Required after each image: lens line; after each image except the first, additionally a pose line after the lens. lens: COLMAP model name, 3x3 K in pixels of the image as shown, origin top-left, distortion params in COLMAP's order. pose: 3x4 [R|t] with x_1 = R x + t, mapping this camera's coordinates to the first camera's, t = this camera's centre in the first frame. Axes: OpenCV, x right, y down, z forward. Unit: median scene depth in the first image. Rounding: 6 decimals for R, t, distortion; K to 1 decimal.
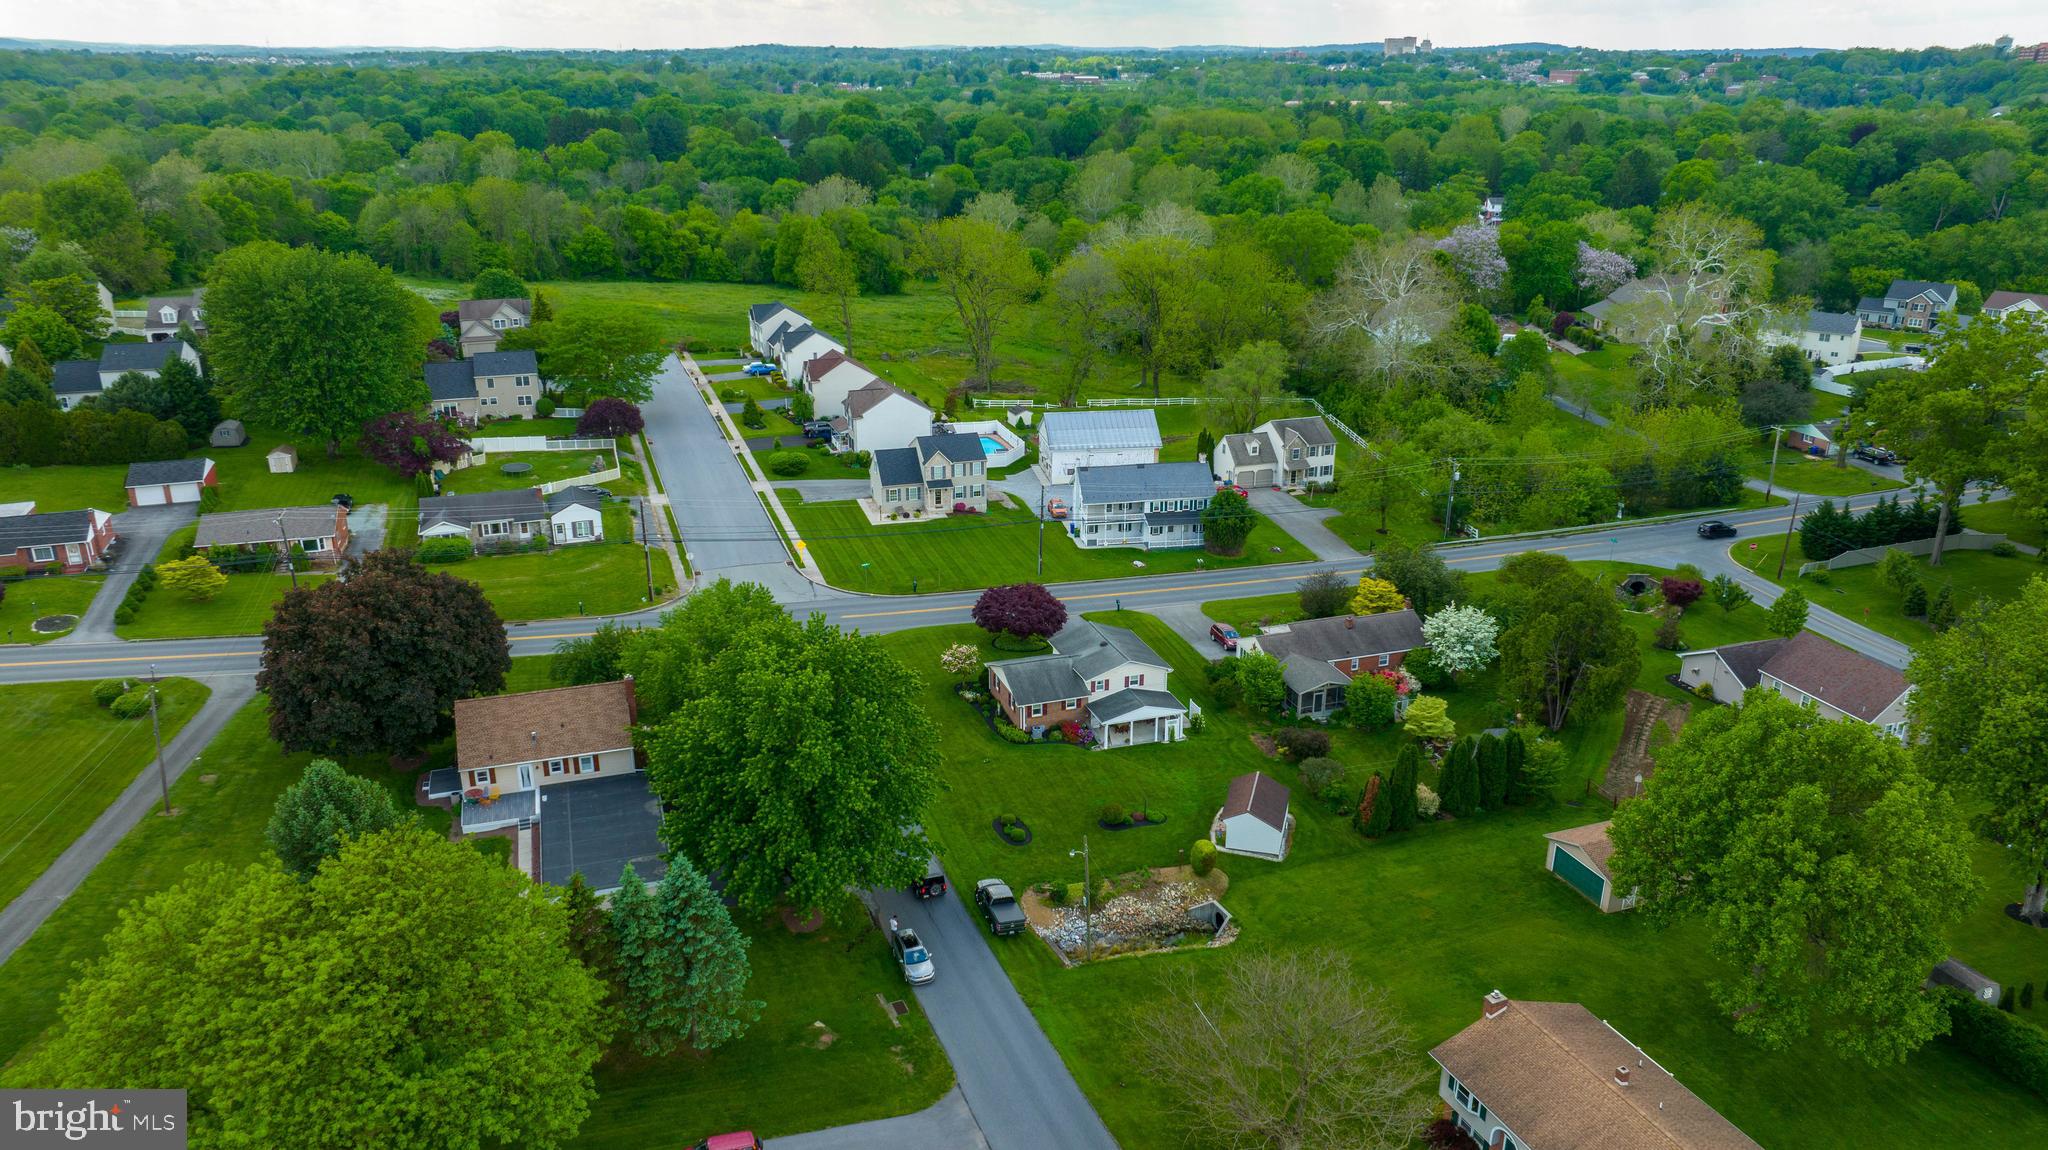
lens RADIAL K [[1429.0, 0, 1026.1], [0, 1429.0, 608.7], [0, 0, 1]] dist [-0.019973, -0.002966]
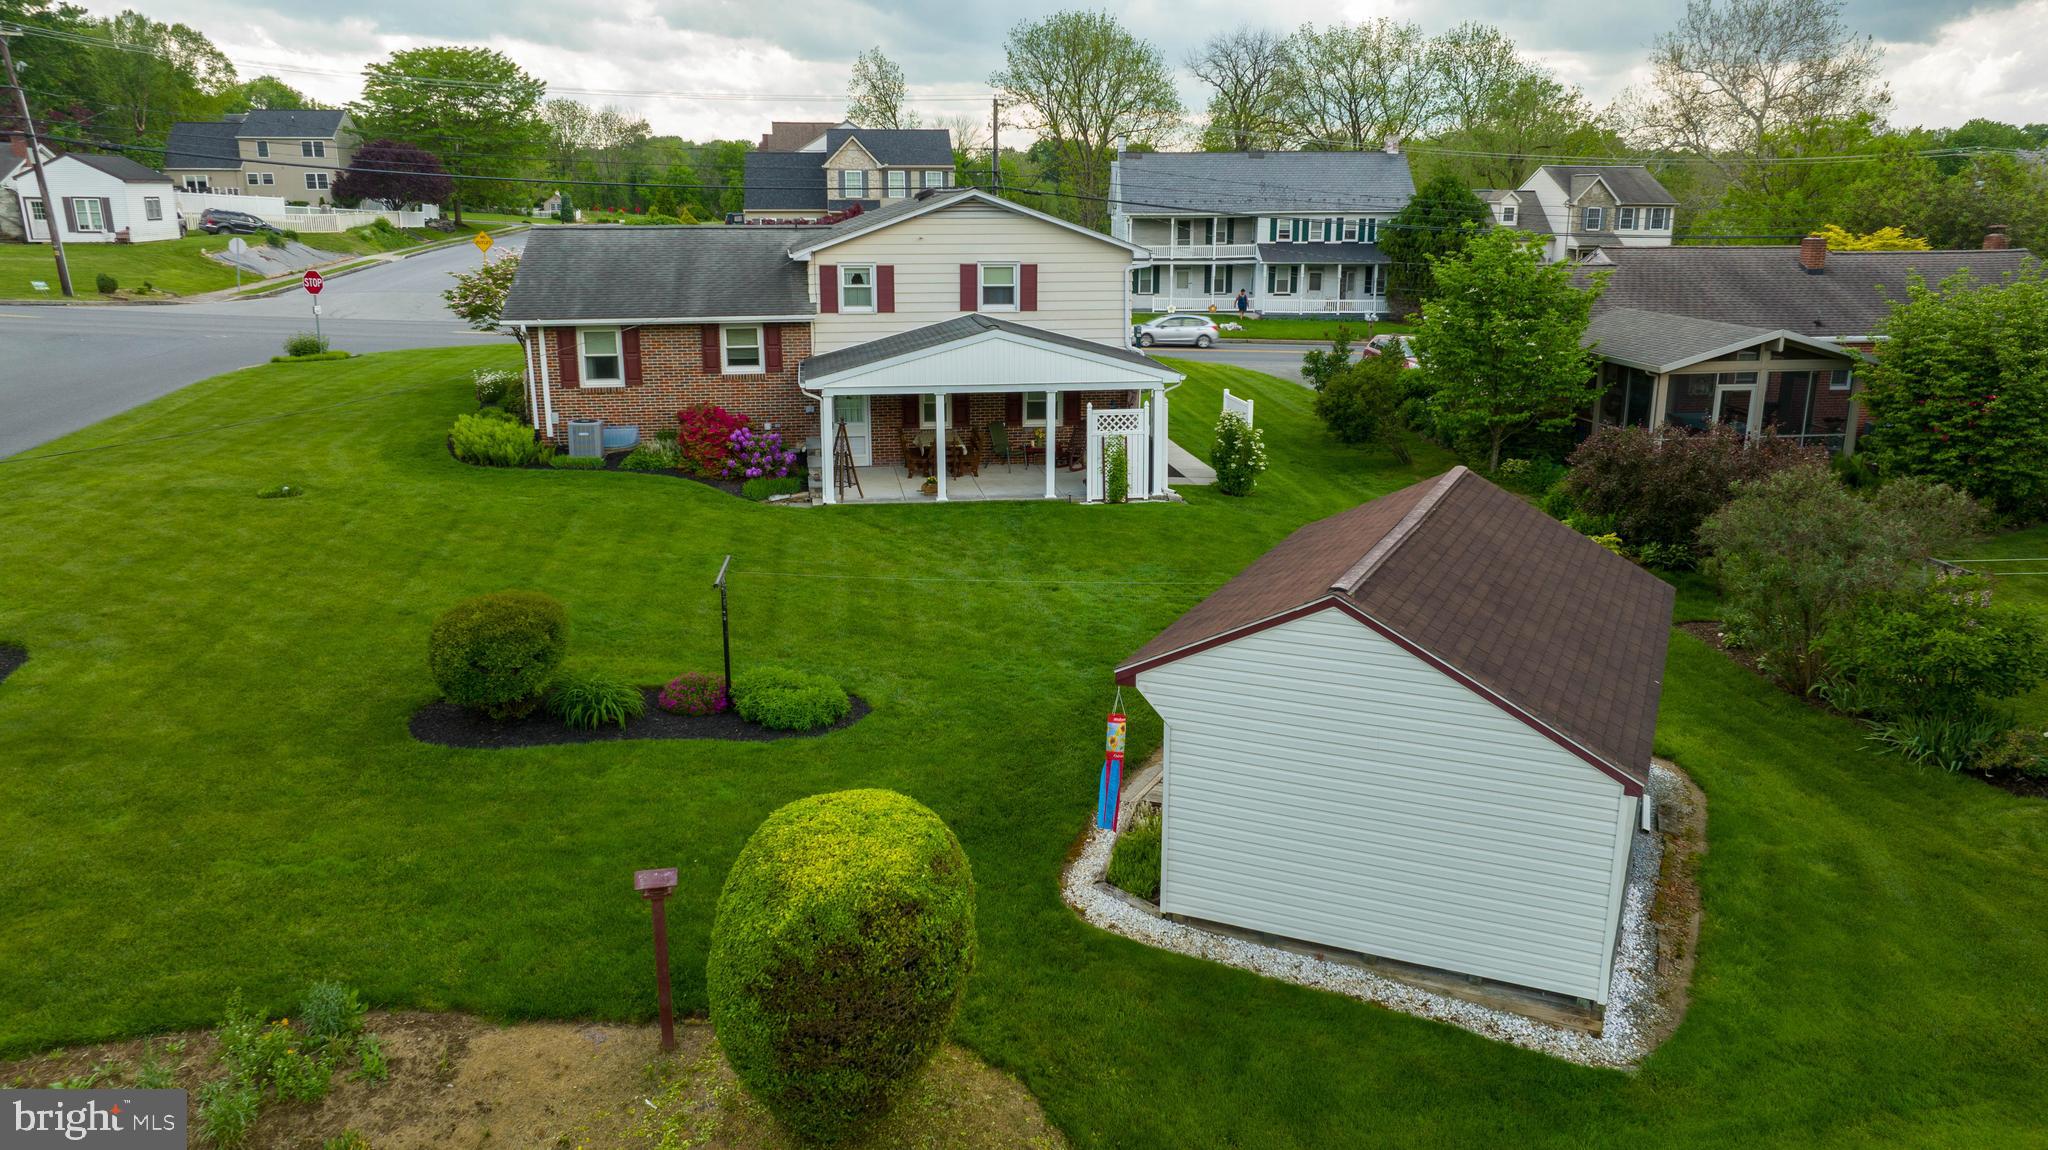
lens RADIAL K [[1429.0, 0, 1026.1], [0, 1429.0, 608.7], [0, 0, 1]] dist [-0.019973, -0.002966]
pose [[0.984601, 0.045810, -0.168706, 0.100107], [-0.060695, 0.994602, -0.084156, 0.102734], [0.163940, 0.093100, 0.982067, 0.588446]]
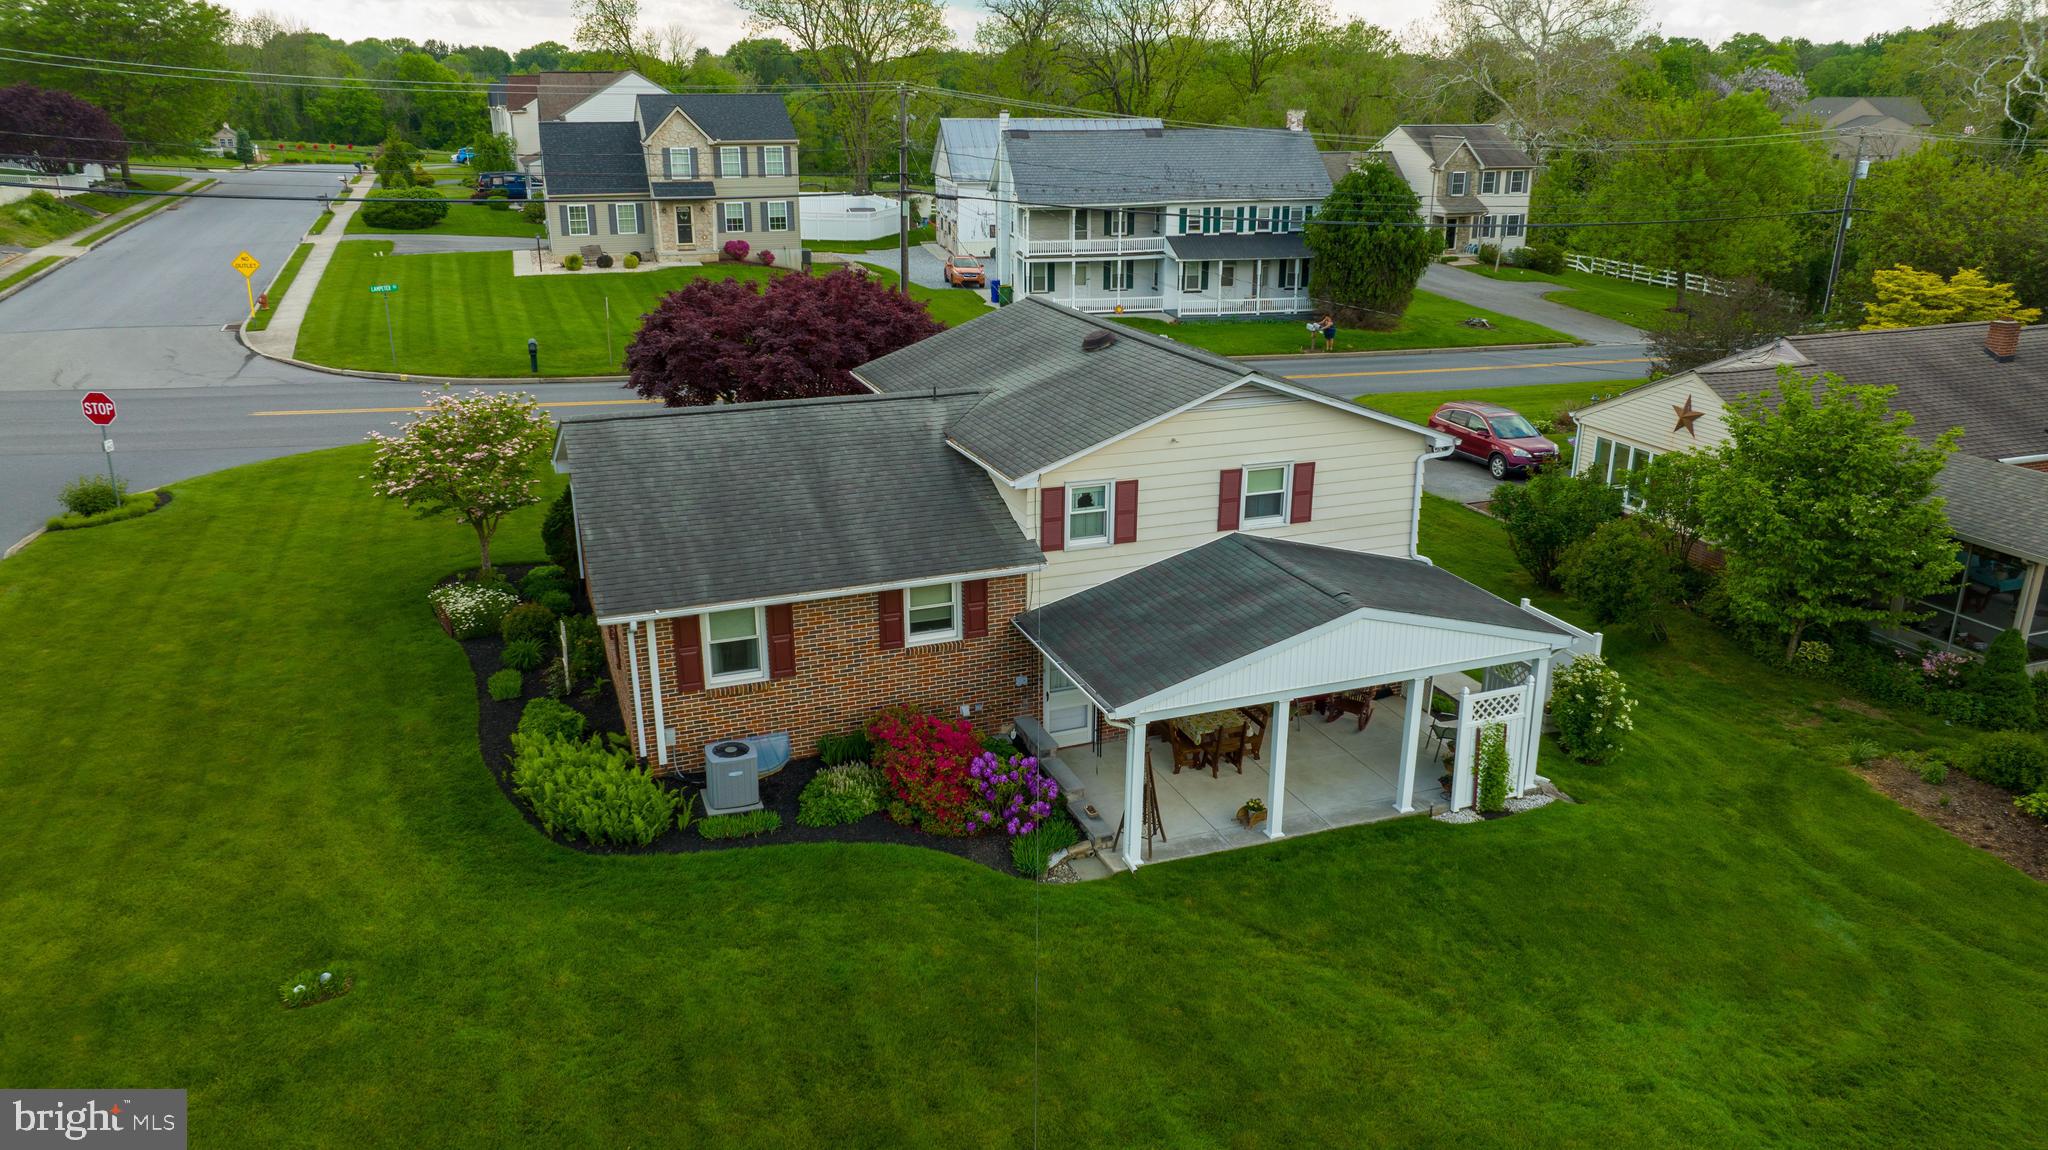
lens RADIAL K [[1443.3, 0, 1024.0], [0, 1443.3, 575.0], [0, 0, 1]] dist [-0.023402, 0.021401]
pose [[0.999408, -0.013384, 0.031707, 0.029061], [0.014806, 0.998875, -0.045058, 0.054491], [-0.031068, 0.045501, 0.998481, 0.634465]]
